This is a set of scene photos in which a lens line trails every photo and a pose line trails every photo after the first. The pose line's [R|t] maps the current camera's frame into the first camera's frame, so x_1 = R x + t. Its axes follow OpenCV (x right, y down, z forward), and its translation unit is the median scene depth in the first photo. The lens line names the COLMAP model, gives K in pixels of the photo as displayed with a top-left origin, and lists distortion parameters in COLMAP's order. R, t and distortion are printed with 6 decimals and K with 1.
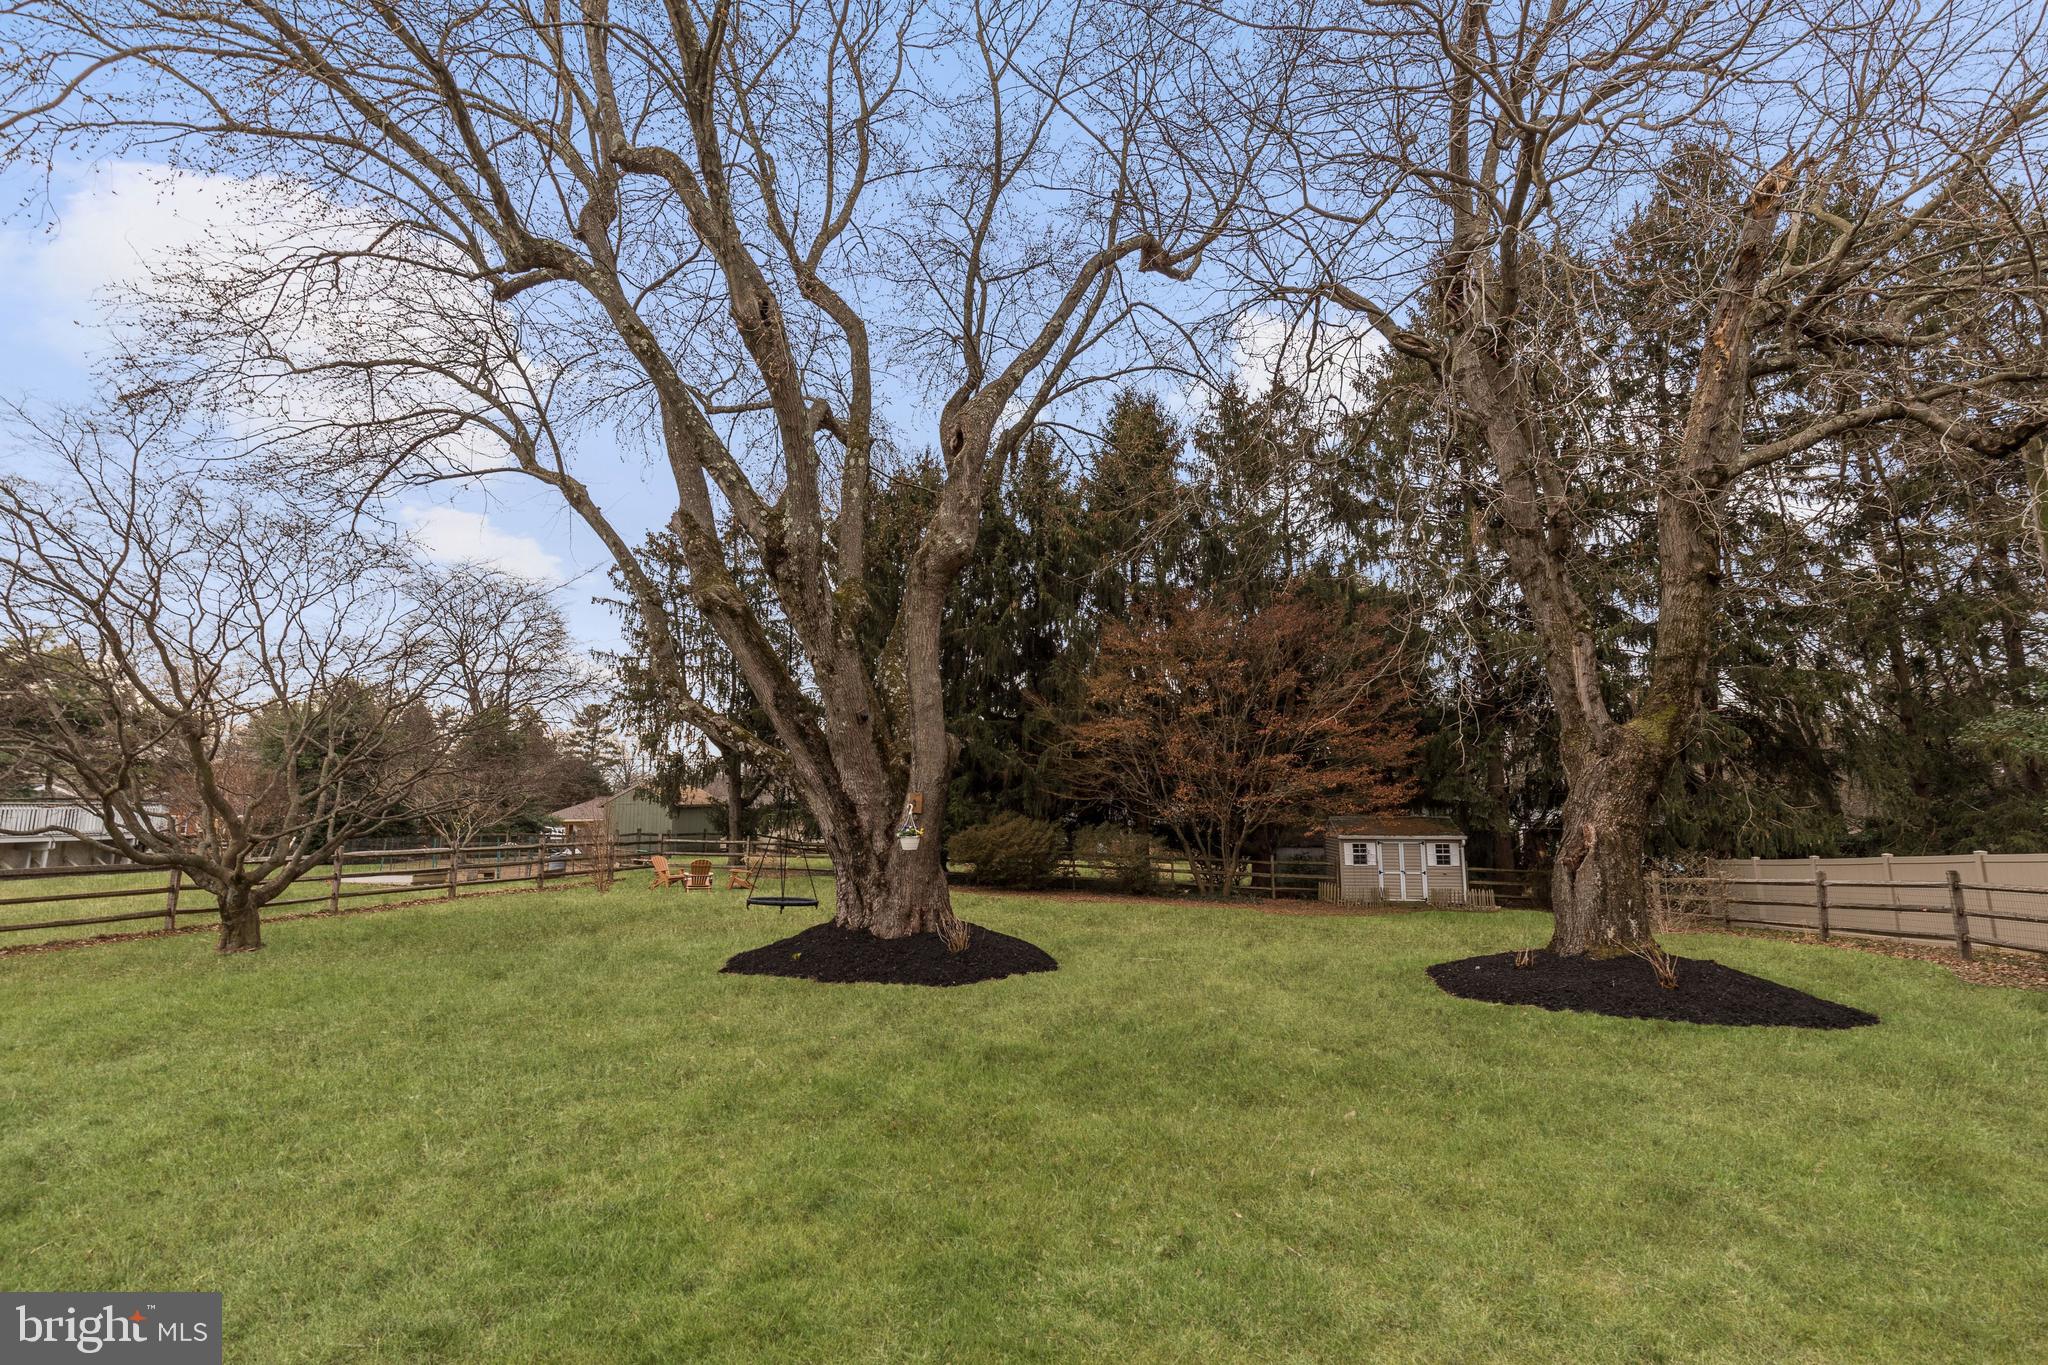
lens RADIAL K [[922.4, 0, 1024.0], [0, 922.4, 675.9], [0, 0, 1]] dist [0.003544, 0.000030]
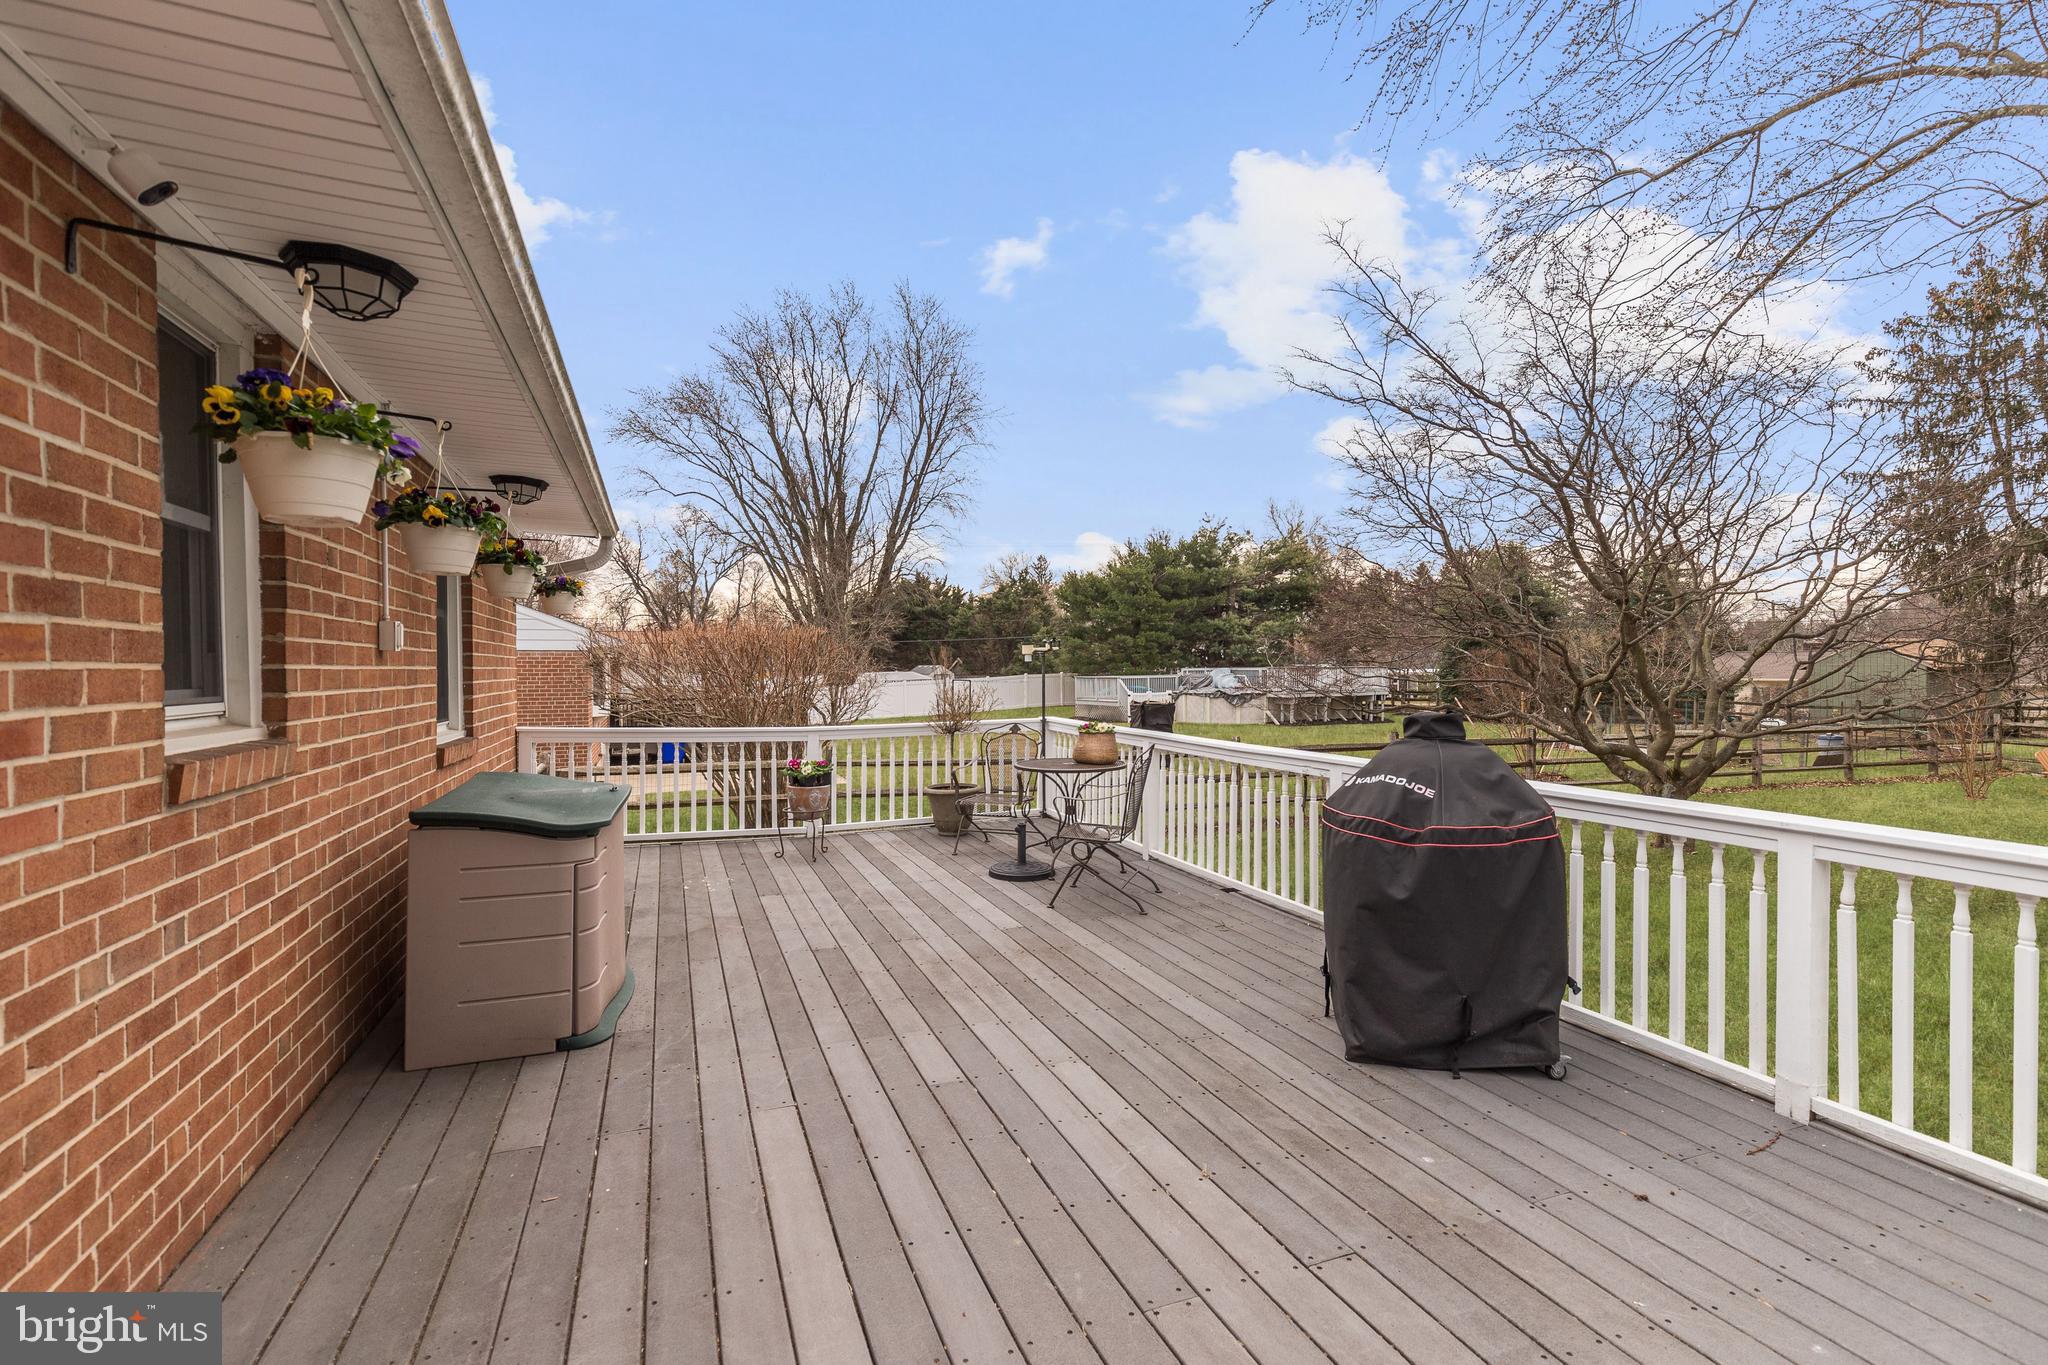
lens RADIAL K [[924.1, 0, 1035.1], [0, 924.1, 679.4], [0, 0, 1]] dist [0.002674, -0.000596]
pose [[0.523589, 0.018133, -0.851778, -0.426281], [0.121841, 0.987903, 0.095926, -0.033913], [0.843214, -0.154007, 0.515046, 0.036551]]
